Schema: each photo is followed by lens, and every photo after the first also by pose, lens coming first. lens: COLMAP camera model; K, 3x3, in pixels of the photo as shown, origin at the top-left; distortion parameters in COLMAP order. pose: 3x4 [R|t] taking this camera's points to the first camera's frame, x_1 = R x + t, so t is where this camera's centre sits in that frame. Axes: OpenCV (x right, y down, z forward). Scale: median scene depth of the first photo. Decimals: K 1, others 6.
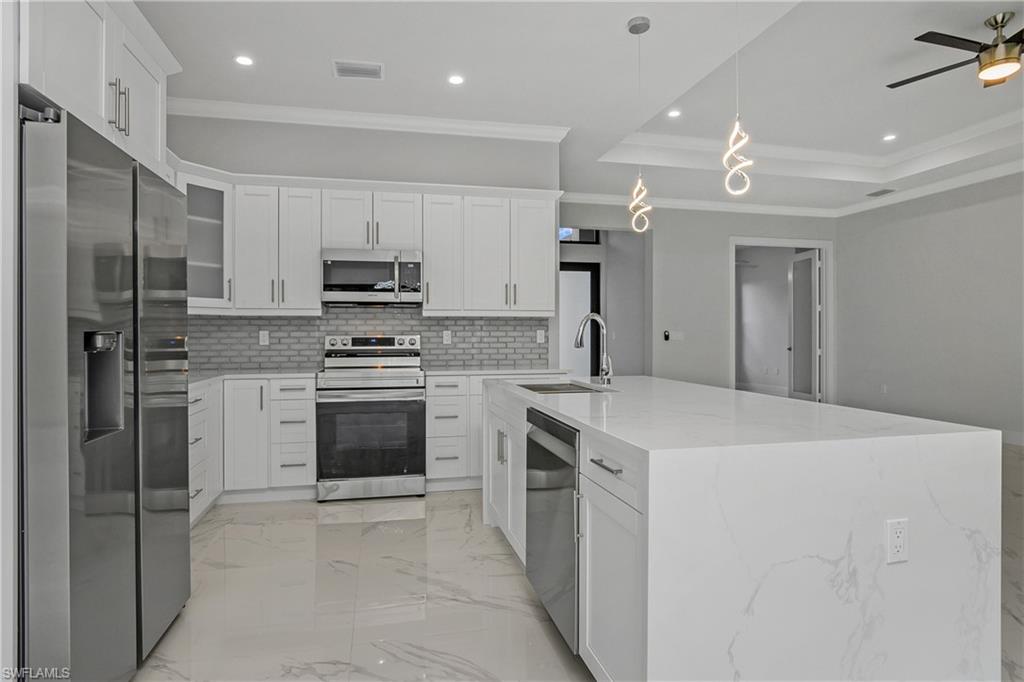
lens RADIAL K [[537.5, 0, 502.3], [0, 537.5, 331.8], [0, 0, 1]] dist [-0.022759, 0.003012]
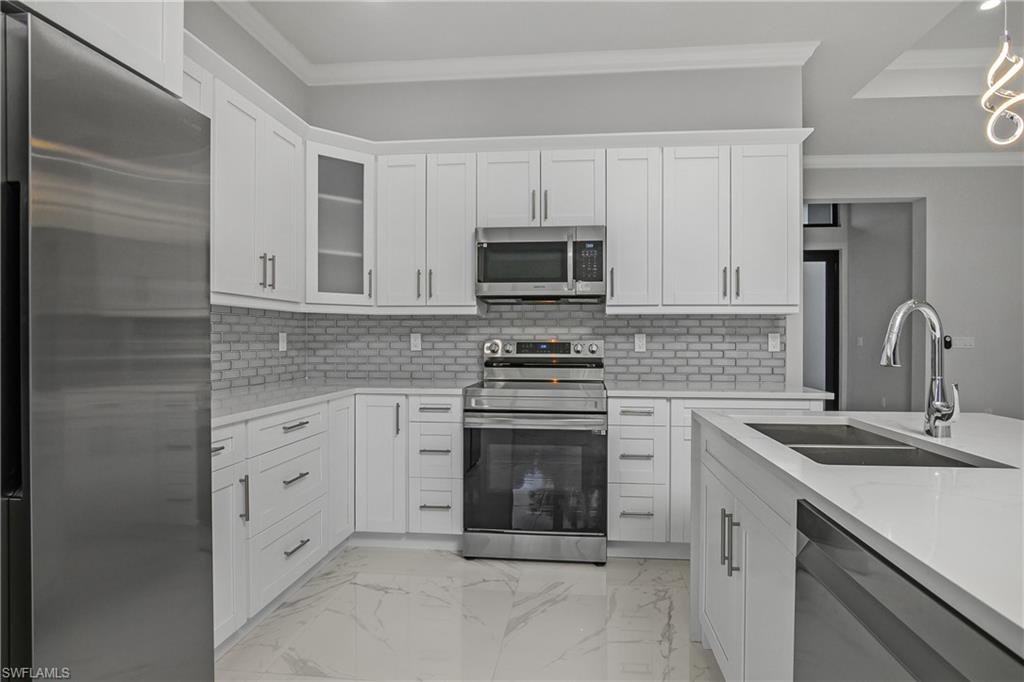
lens RADIAL K [[523.1, 0, 541.5], [0, 523.1, 337.9], [0, 0, 1]] dist [-0.029498, 0.015543]
pose [[0.954129, 0.003896, -0.299372, -0.017802], [-0.002857, 0.999988, 0.003908, 0.001197], [0.299384, -0.002874, 0.954128, 0.295085]]
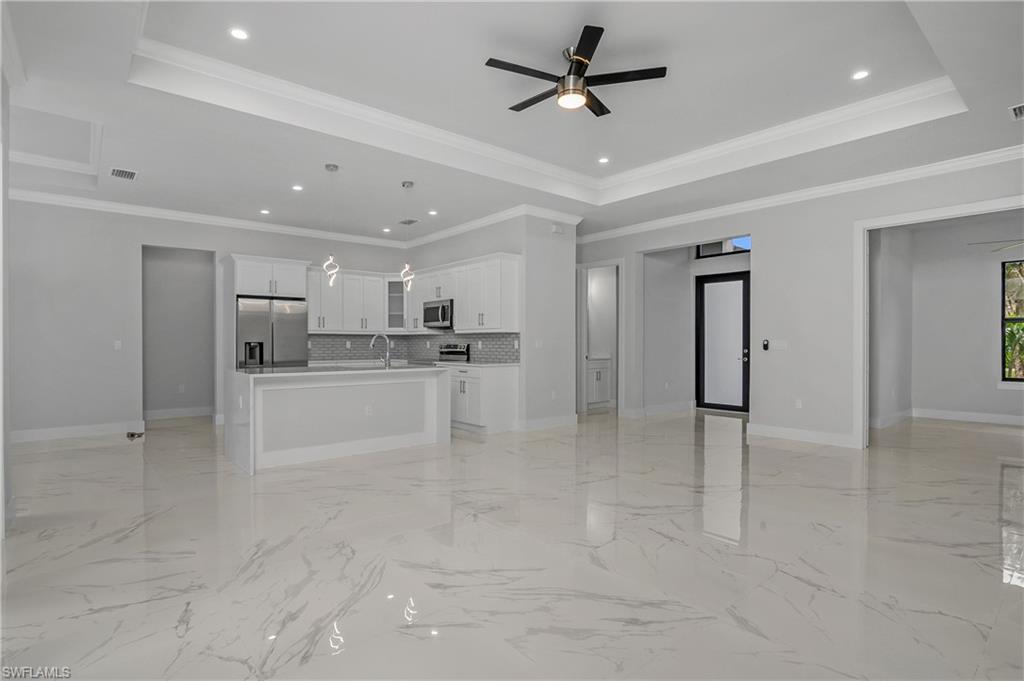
lens RADIAL K [[523.1, 0, 511.9], [0, 523.1, 341.0], [0, 0, 1]] dist [-0.029498, 0.015543]
pose [[0.459333, -0.000680, -0.888264, 1.606203], [0.002289, 0.999997, 0.000418, -0.002423], [0.888261, -0.002225, 0.459333, 0.349463]]
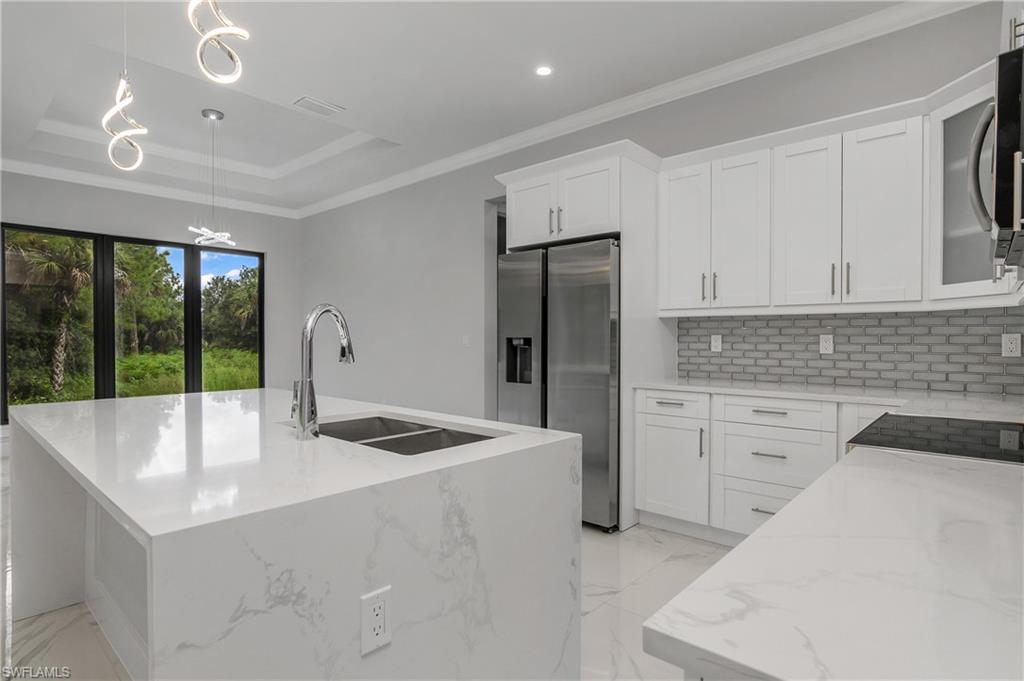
lens RADIAL K [[537.5, 0, 505.5], [0, 537.5, 343.3], [0, 0, 1]] dist [-0.022759, 0.003012]
pose [[-0.823787, 0.006258, -0.566866, 0.232074], [0.002260, 0.999967, 0.007756, 0.002781], [0.566896, 0.005108, -0.823774, 1.097707]]
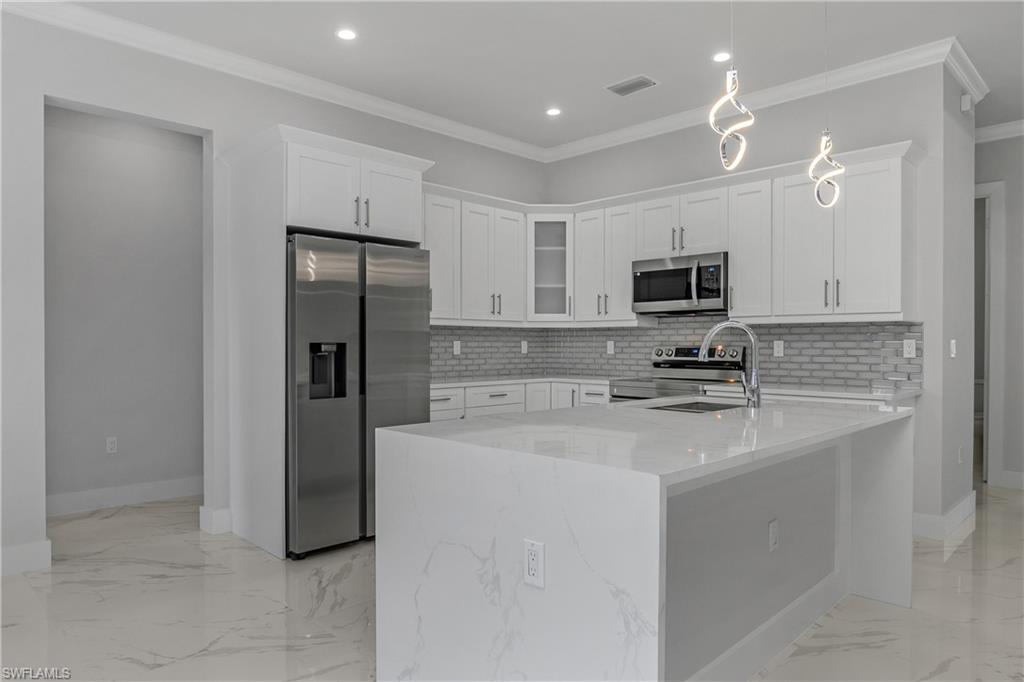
lens RADIAL K [[660.6, 0, 510.7], [0, 660.6, 345.4], [0, 0, 1]] dist [-0.036644, 0.005112]
pose [[0.538511, 0.004336, -0.842607, 0.588972], [0.001146, 0.999982, 0.005878, -0.001072], [0.842618, -0.004131, 0.538496, 0.113486]]
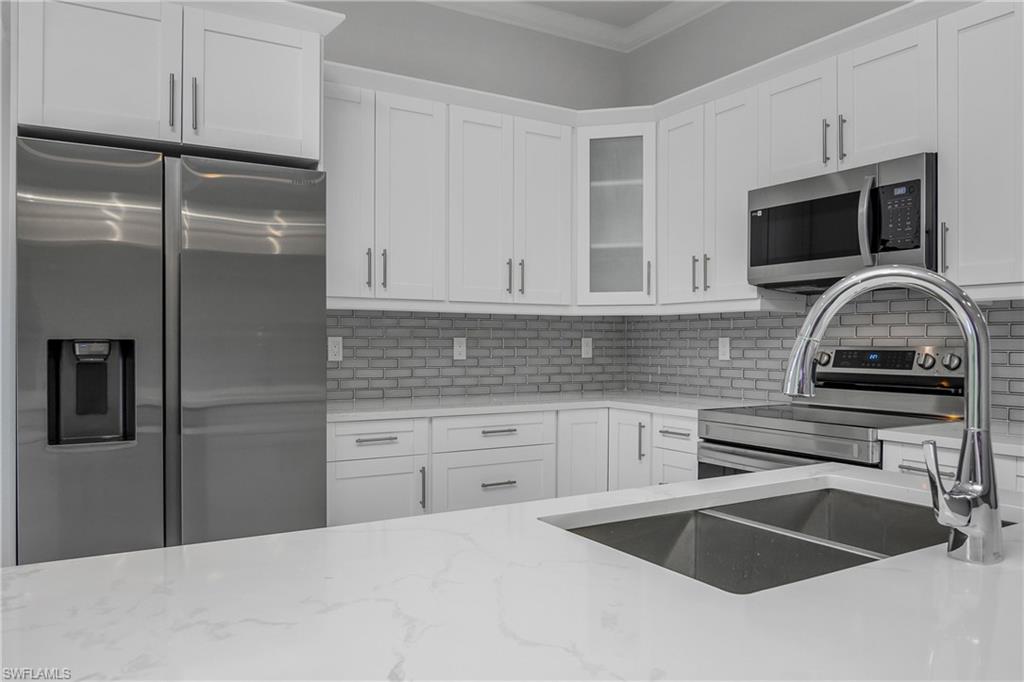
lens RADIAL K [[748.6, 0, 504.7], [0, 748.6, 340.2], [0, 0, 1]] dist [-0.011991, -0.004013]
pose [[0.310701, -0.000815, -0.950507, 0.318242], [0.001010, 0.999999, -0.000527, 0.001257], [0.950507, -0.000796, 0.310701, 0.496929]]
